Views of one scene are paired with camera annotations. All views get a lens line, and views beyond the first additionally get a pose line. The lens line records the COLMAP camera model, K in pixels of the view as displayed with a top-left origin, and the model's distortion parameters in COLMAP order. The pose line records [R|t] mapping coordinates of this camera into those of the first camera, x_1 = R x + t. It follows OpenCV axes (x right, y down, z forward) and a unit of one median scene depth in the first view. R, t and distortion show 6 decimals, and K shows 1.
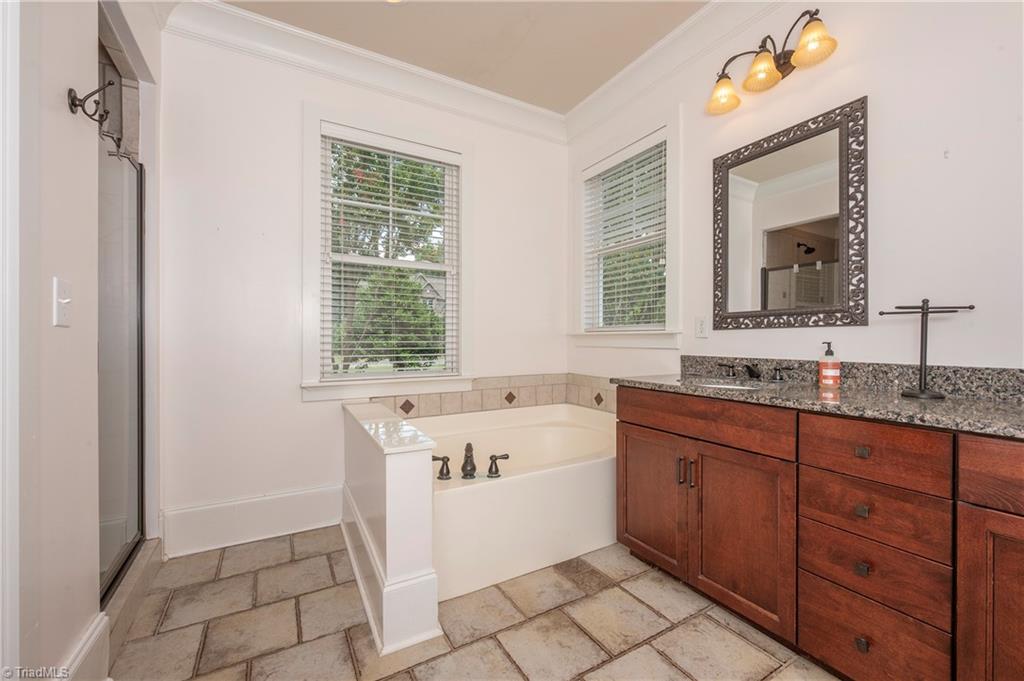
lens RADIAL K [[418.4, 0, 512.0], [0, 418.4, 340.5], [0, 0, 1]] dist [-0.001624, -0.000139]
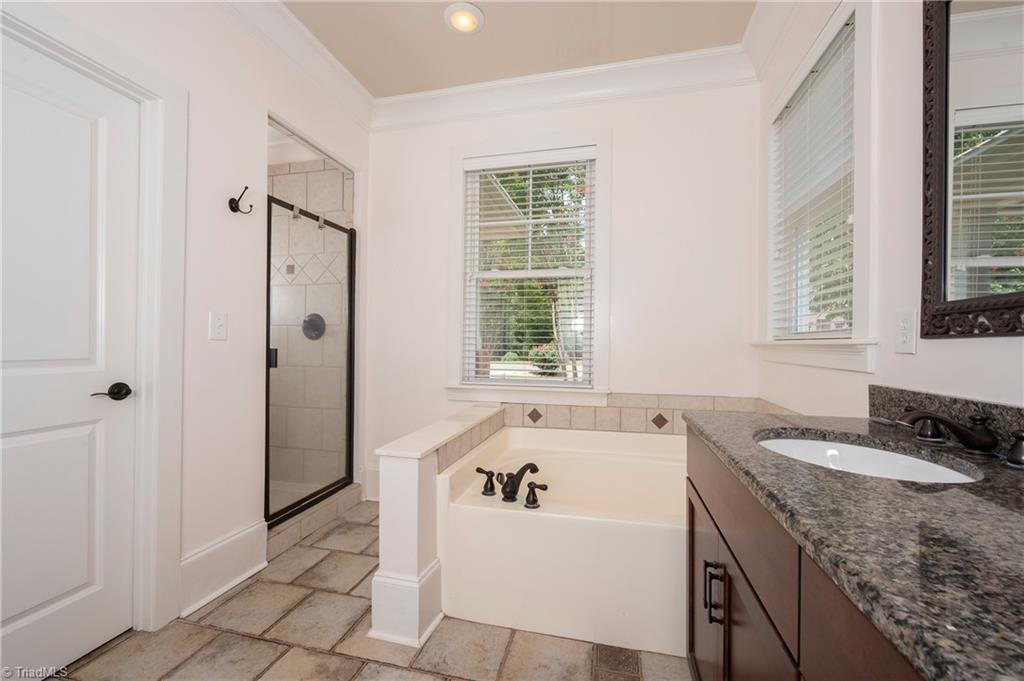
lens RADIAL K [[402.7, 0, 506.9], [0, 402.7, 341.8], [0, 0, 1]] dist [-0.000391, -0.000064]
pose [[0.724345, 0.002059, -0.689434, 0.490749], [-0.010273, 0.999917, -0.007807, -0.013541], [0.689361, 0.012737, 0.724306, 0.339095]]
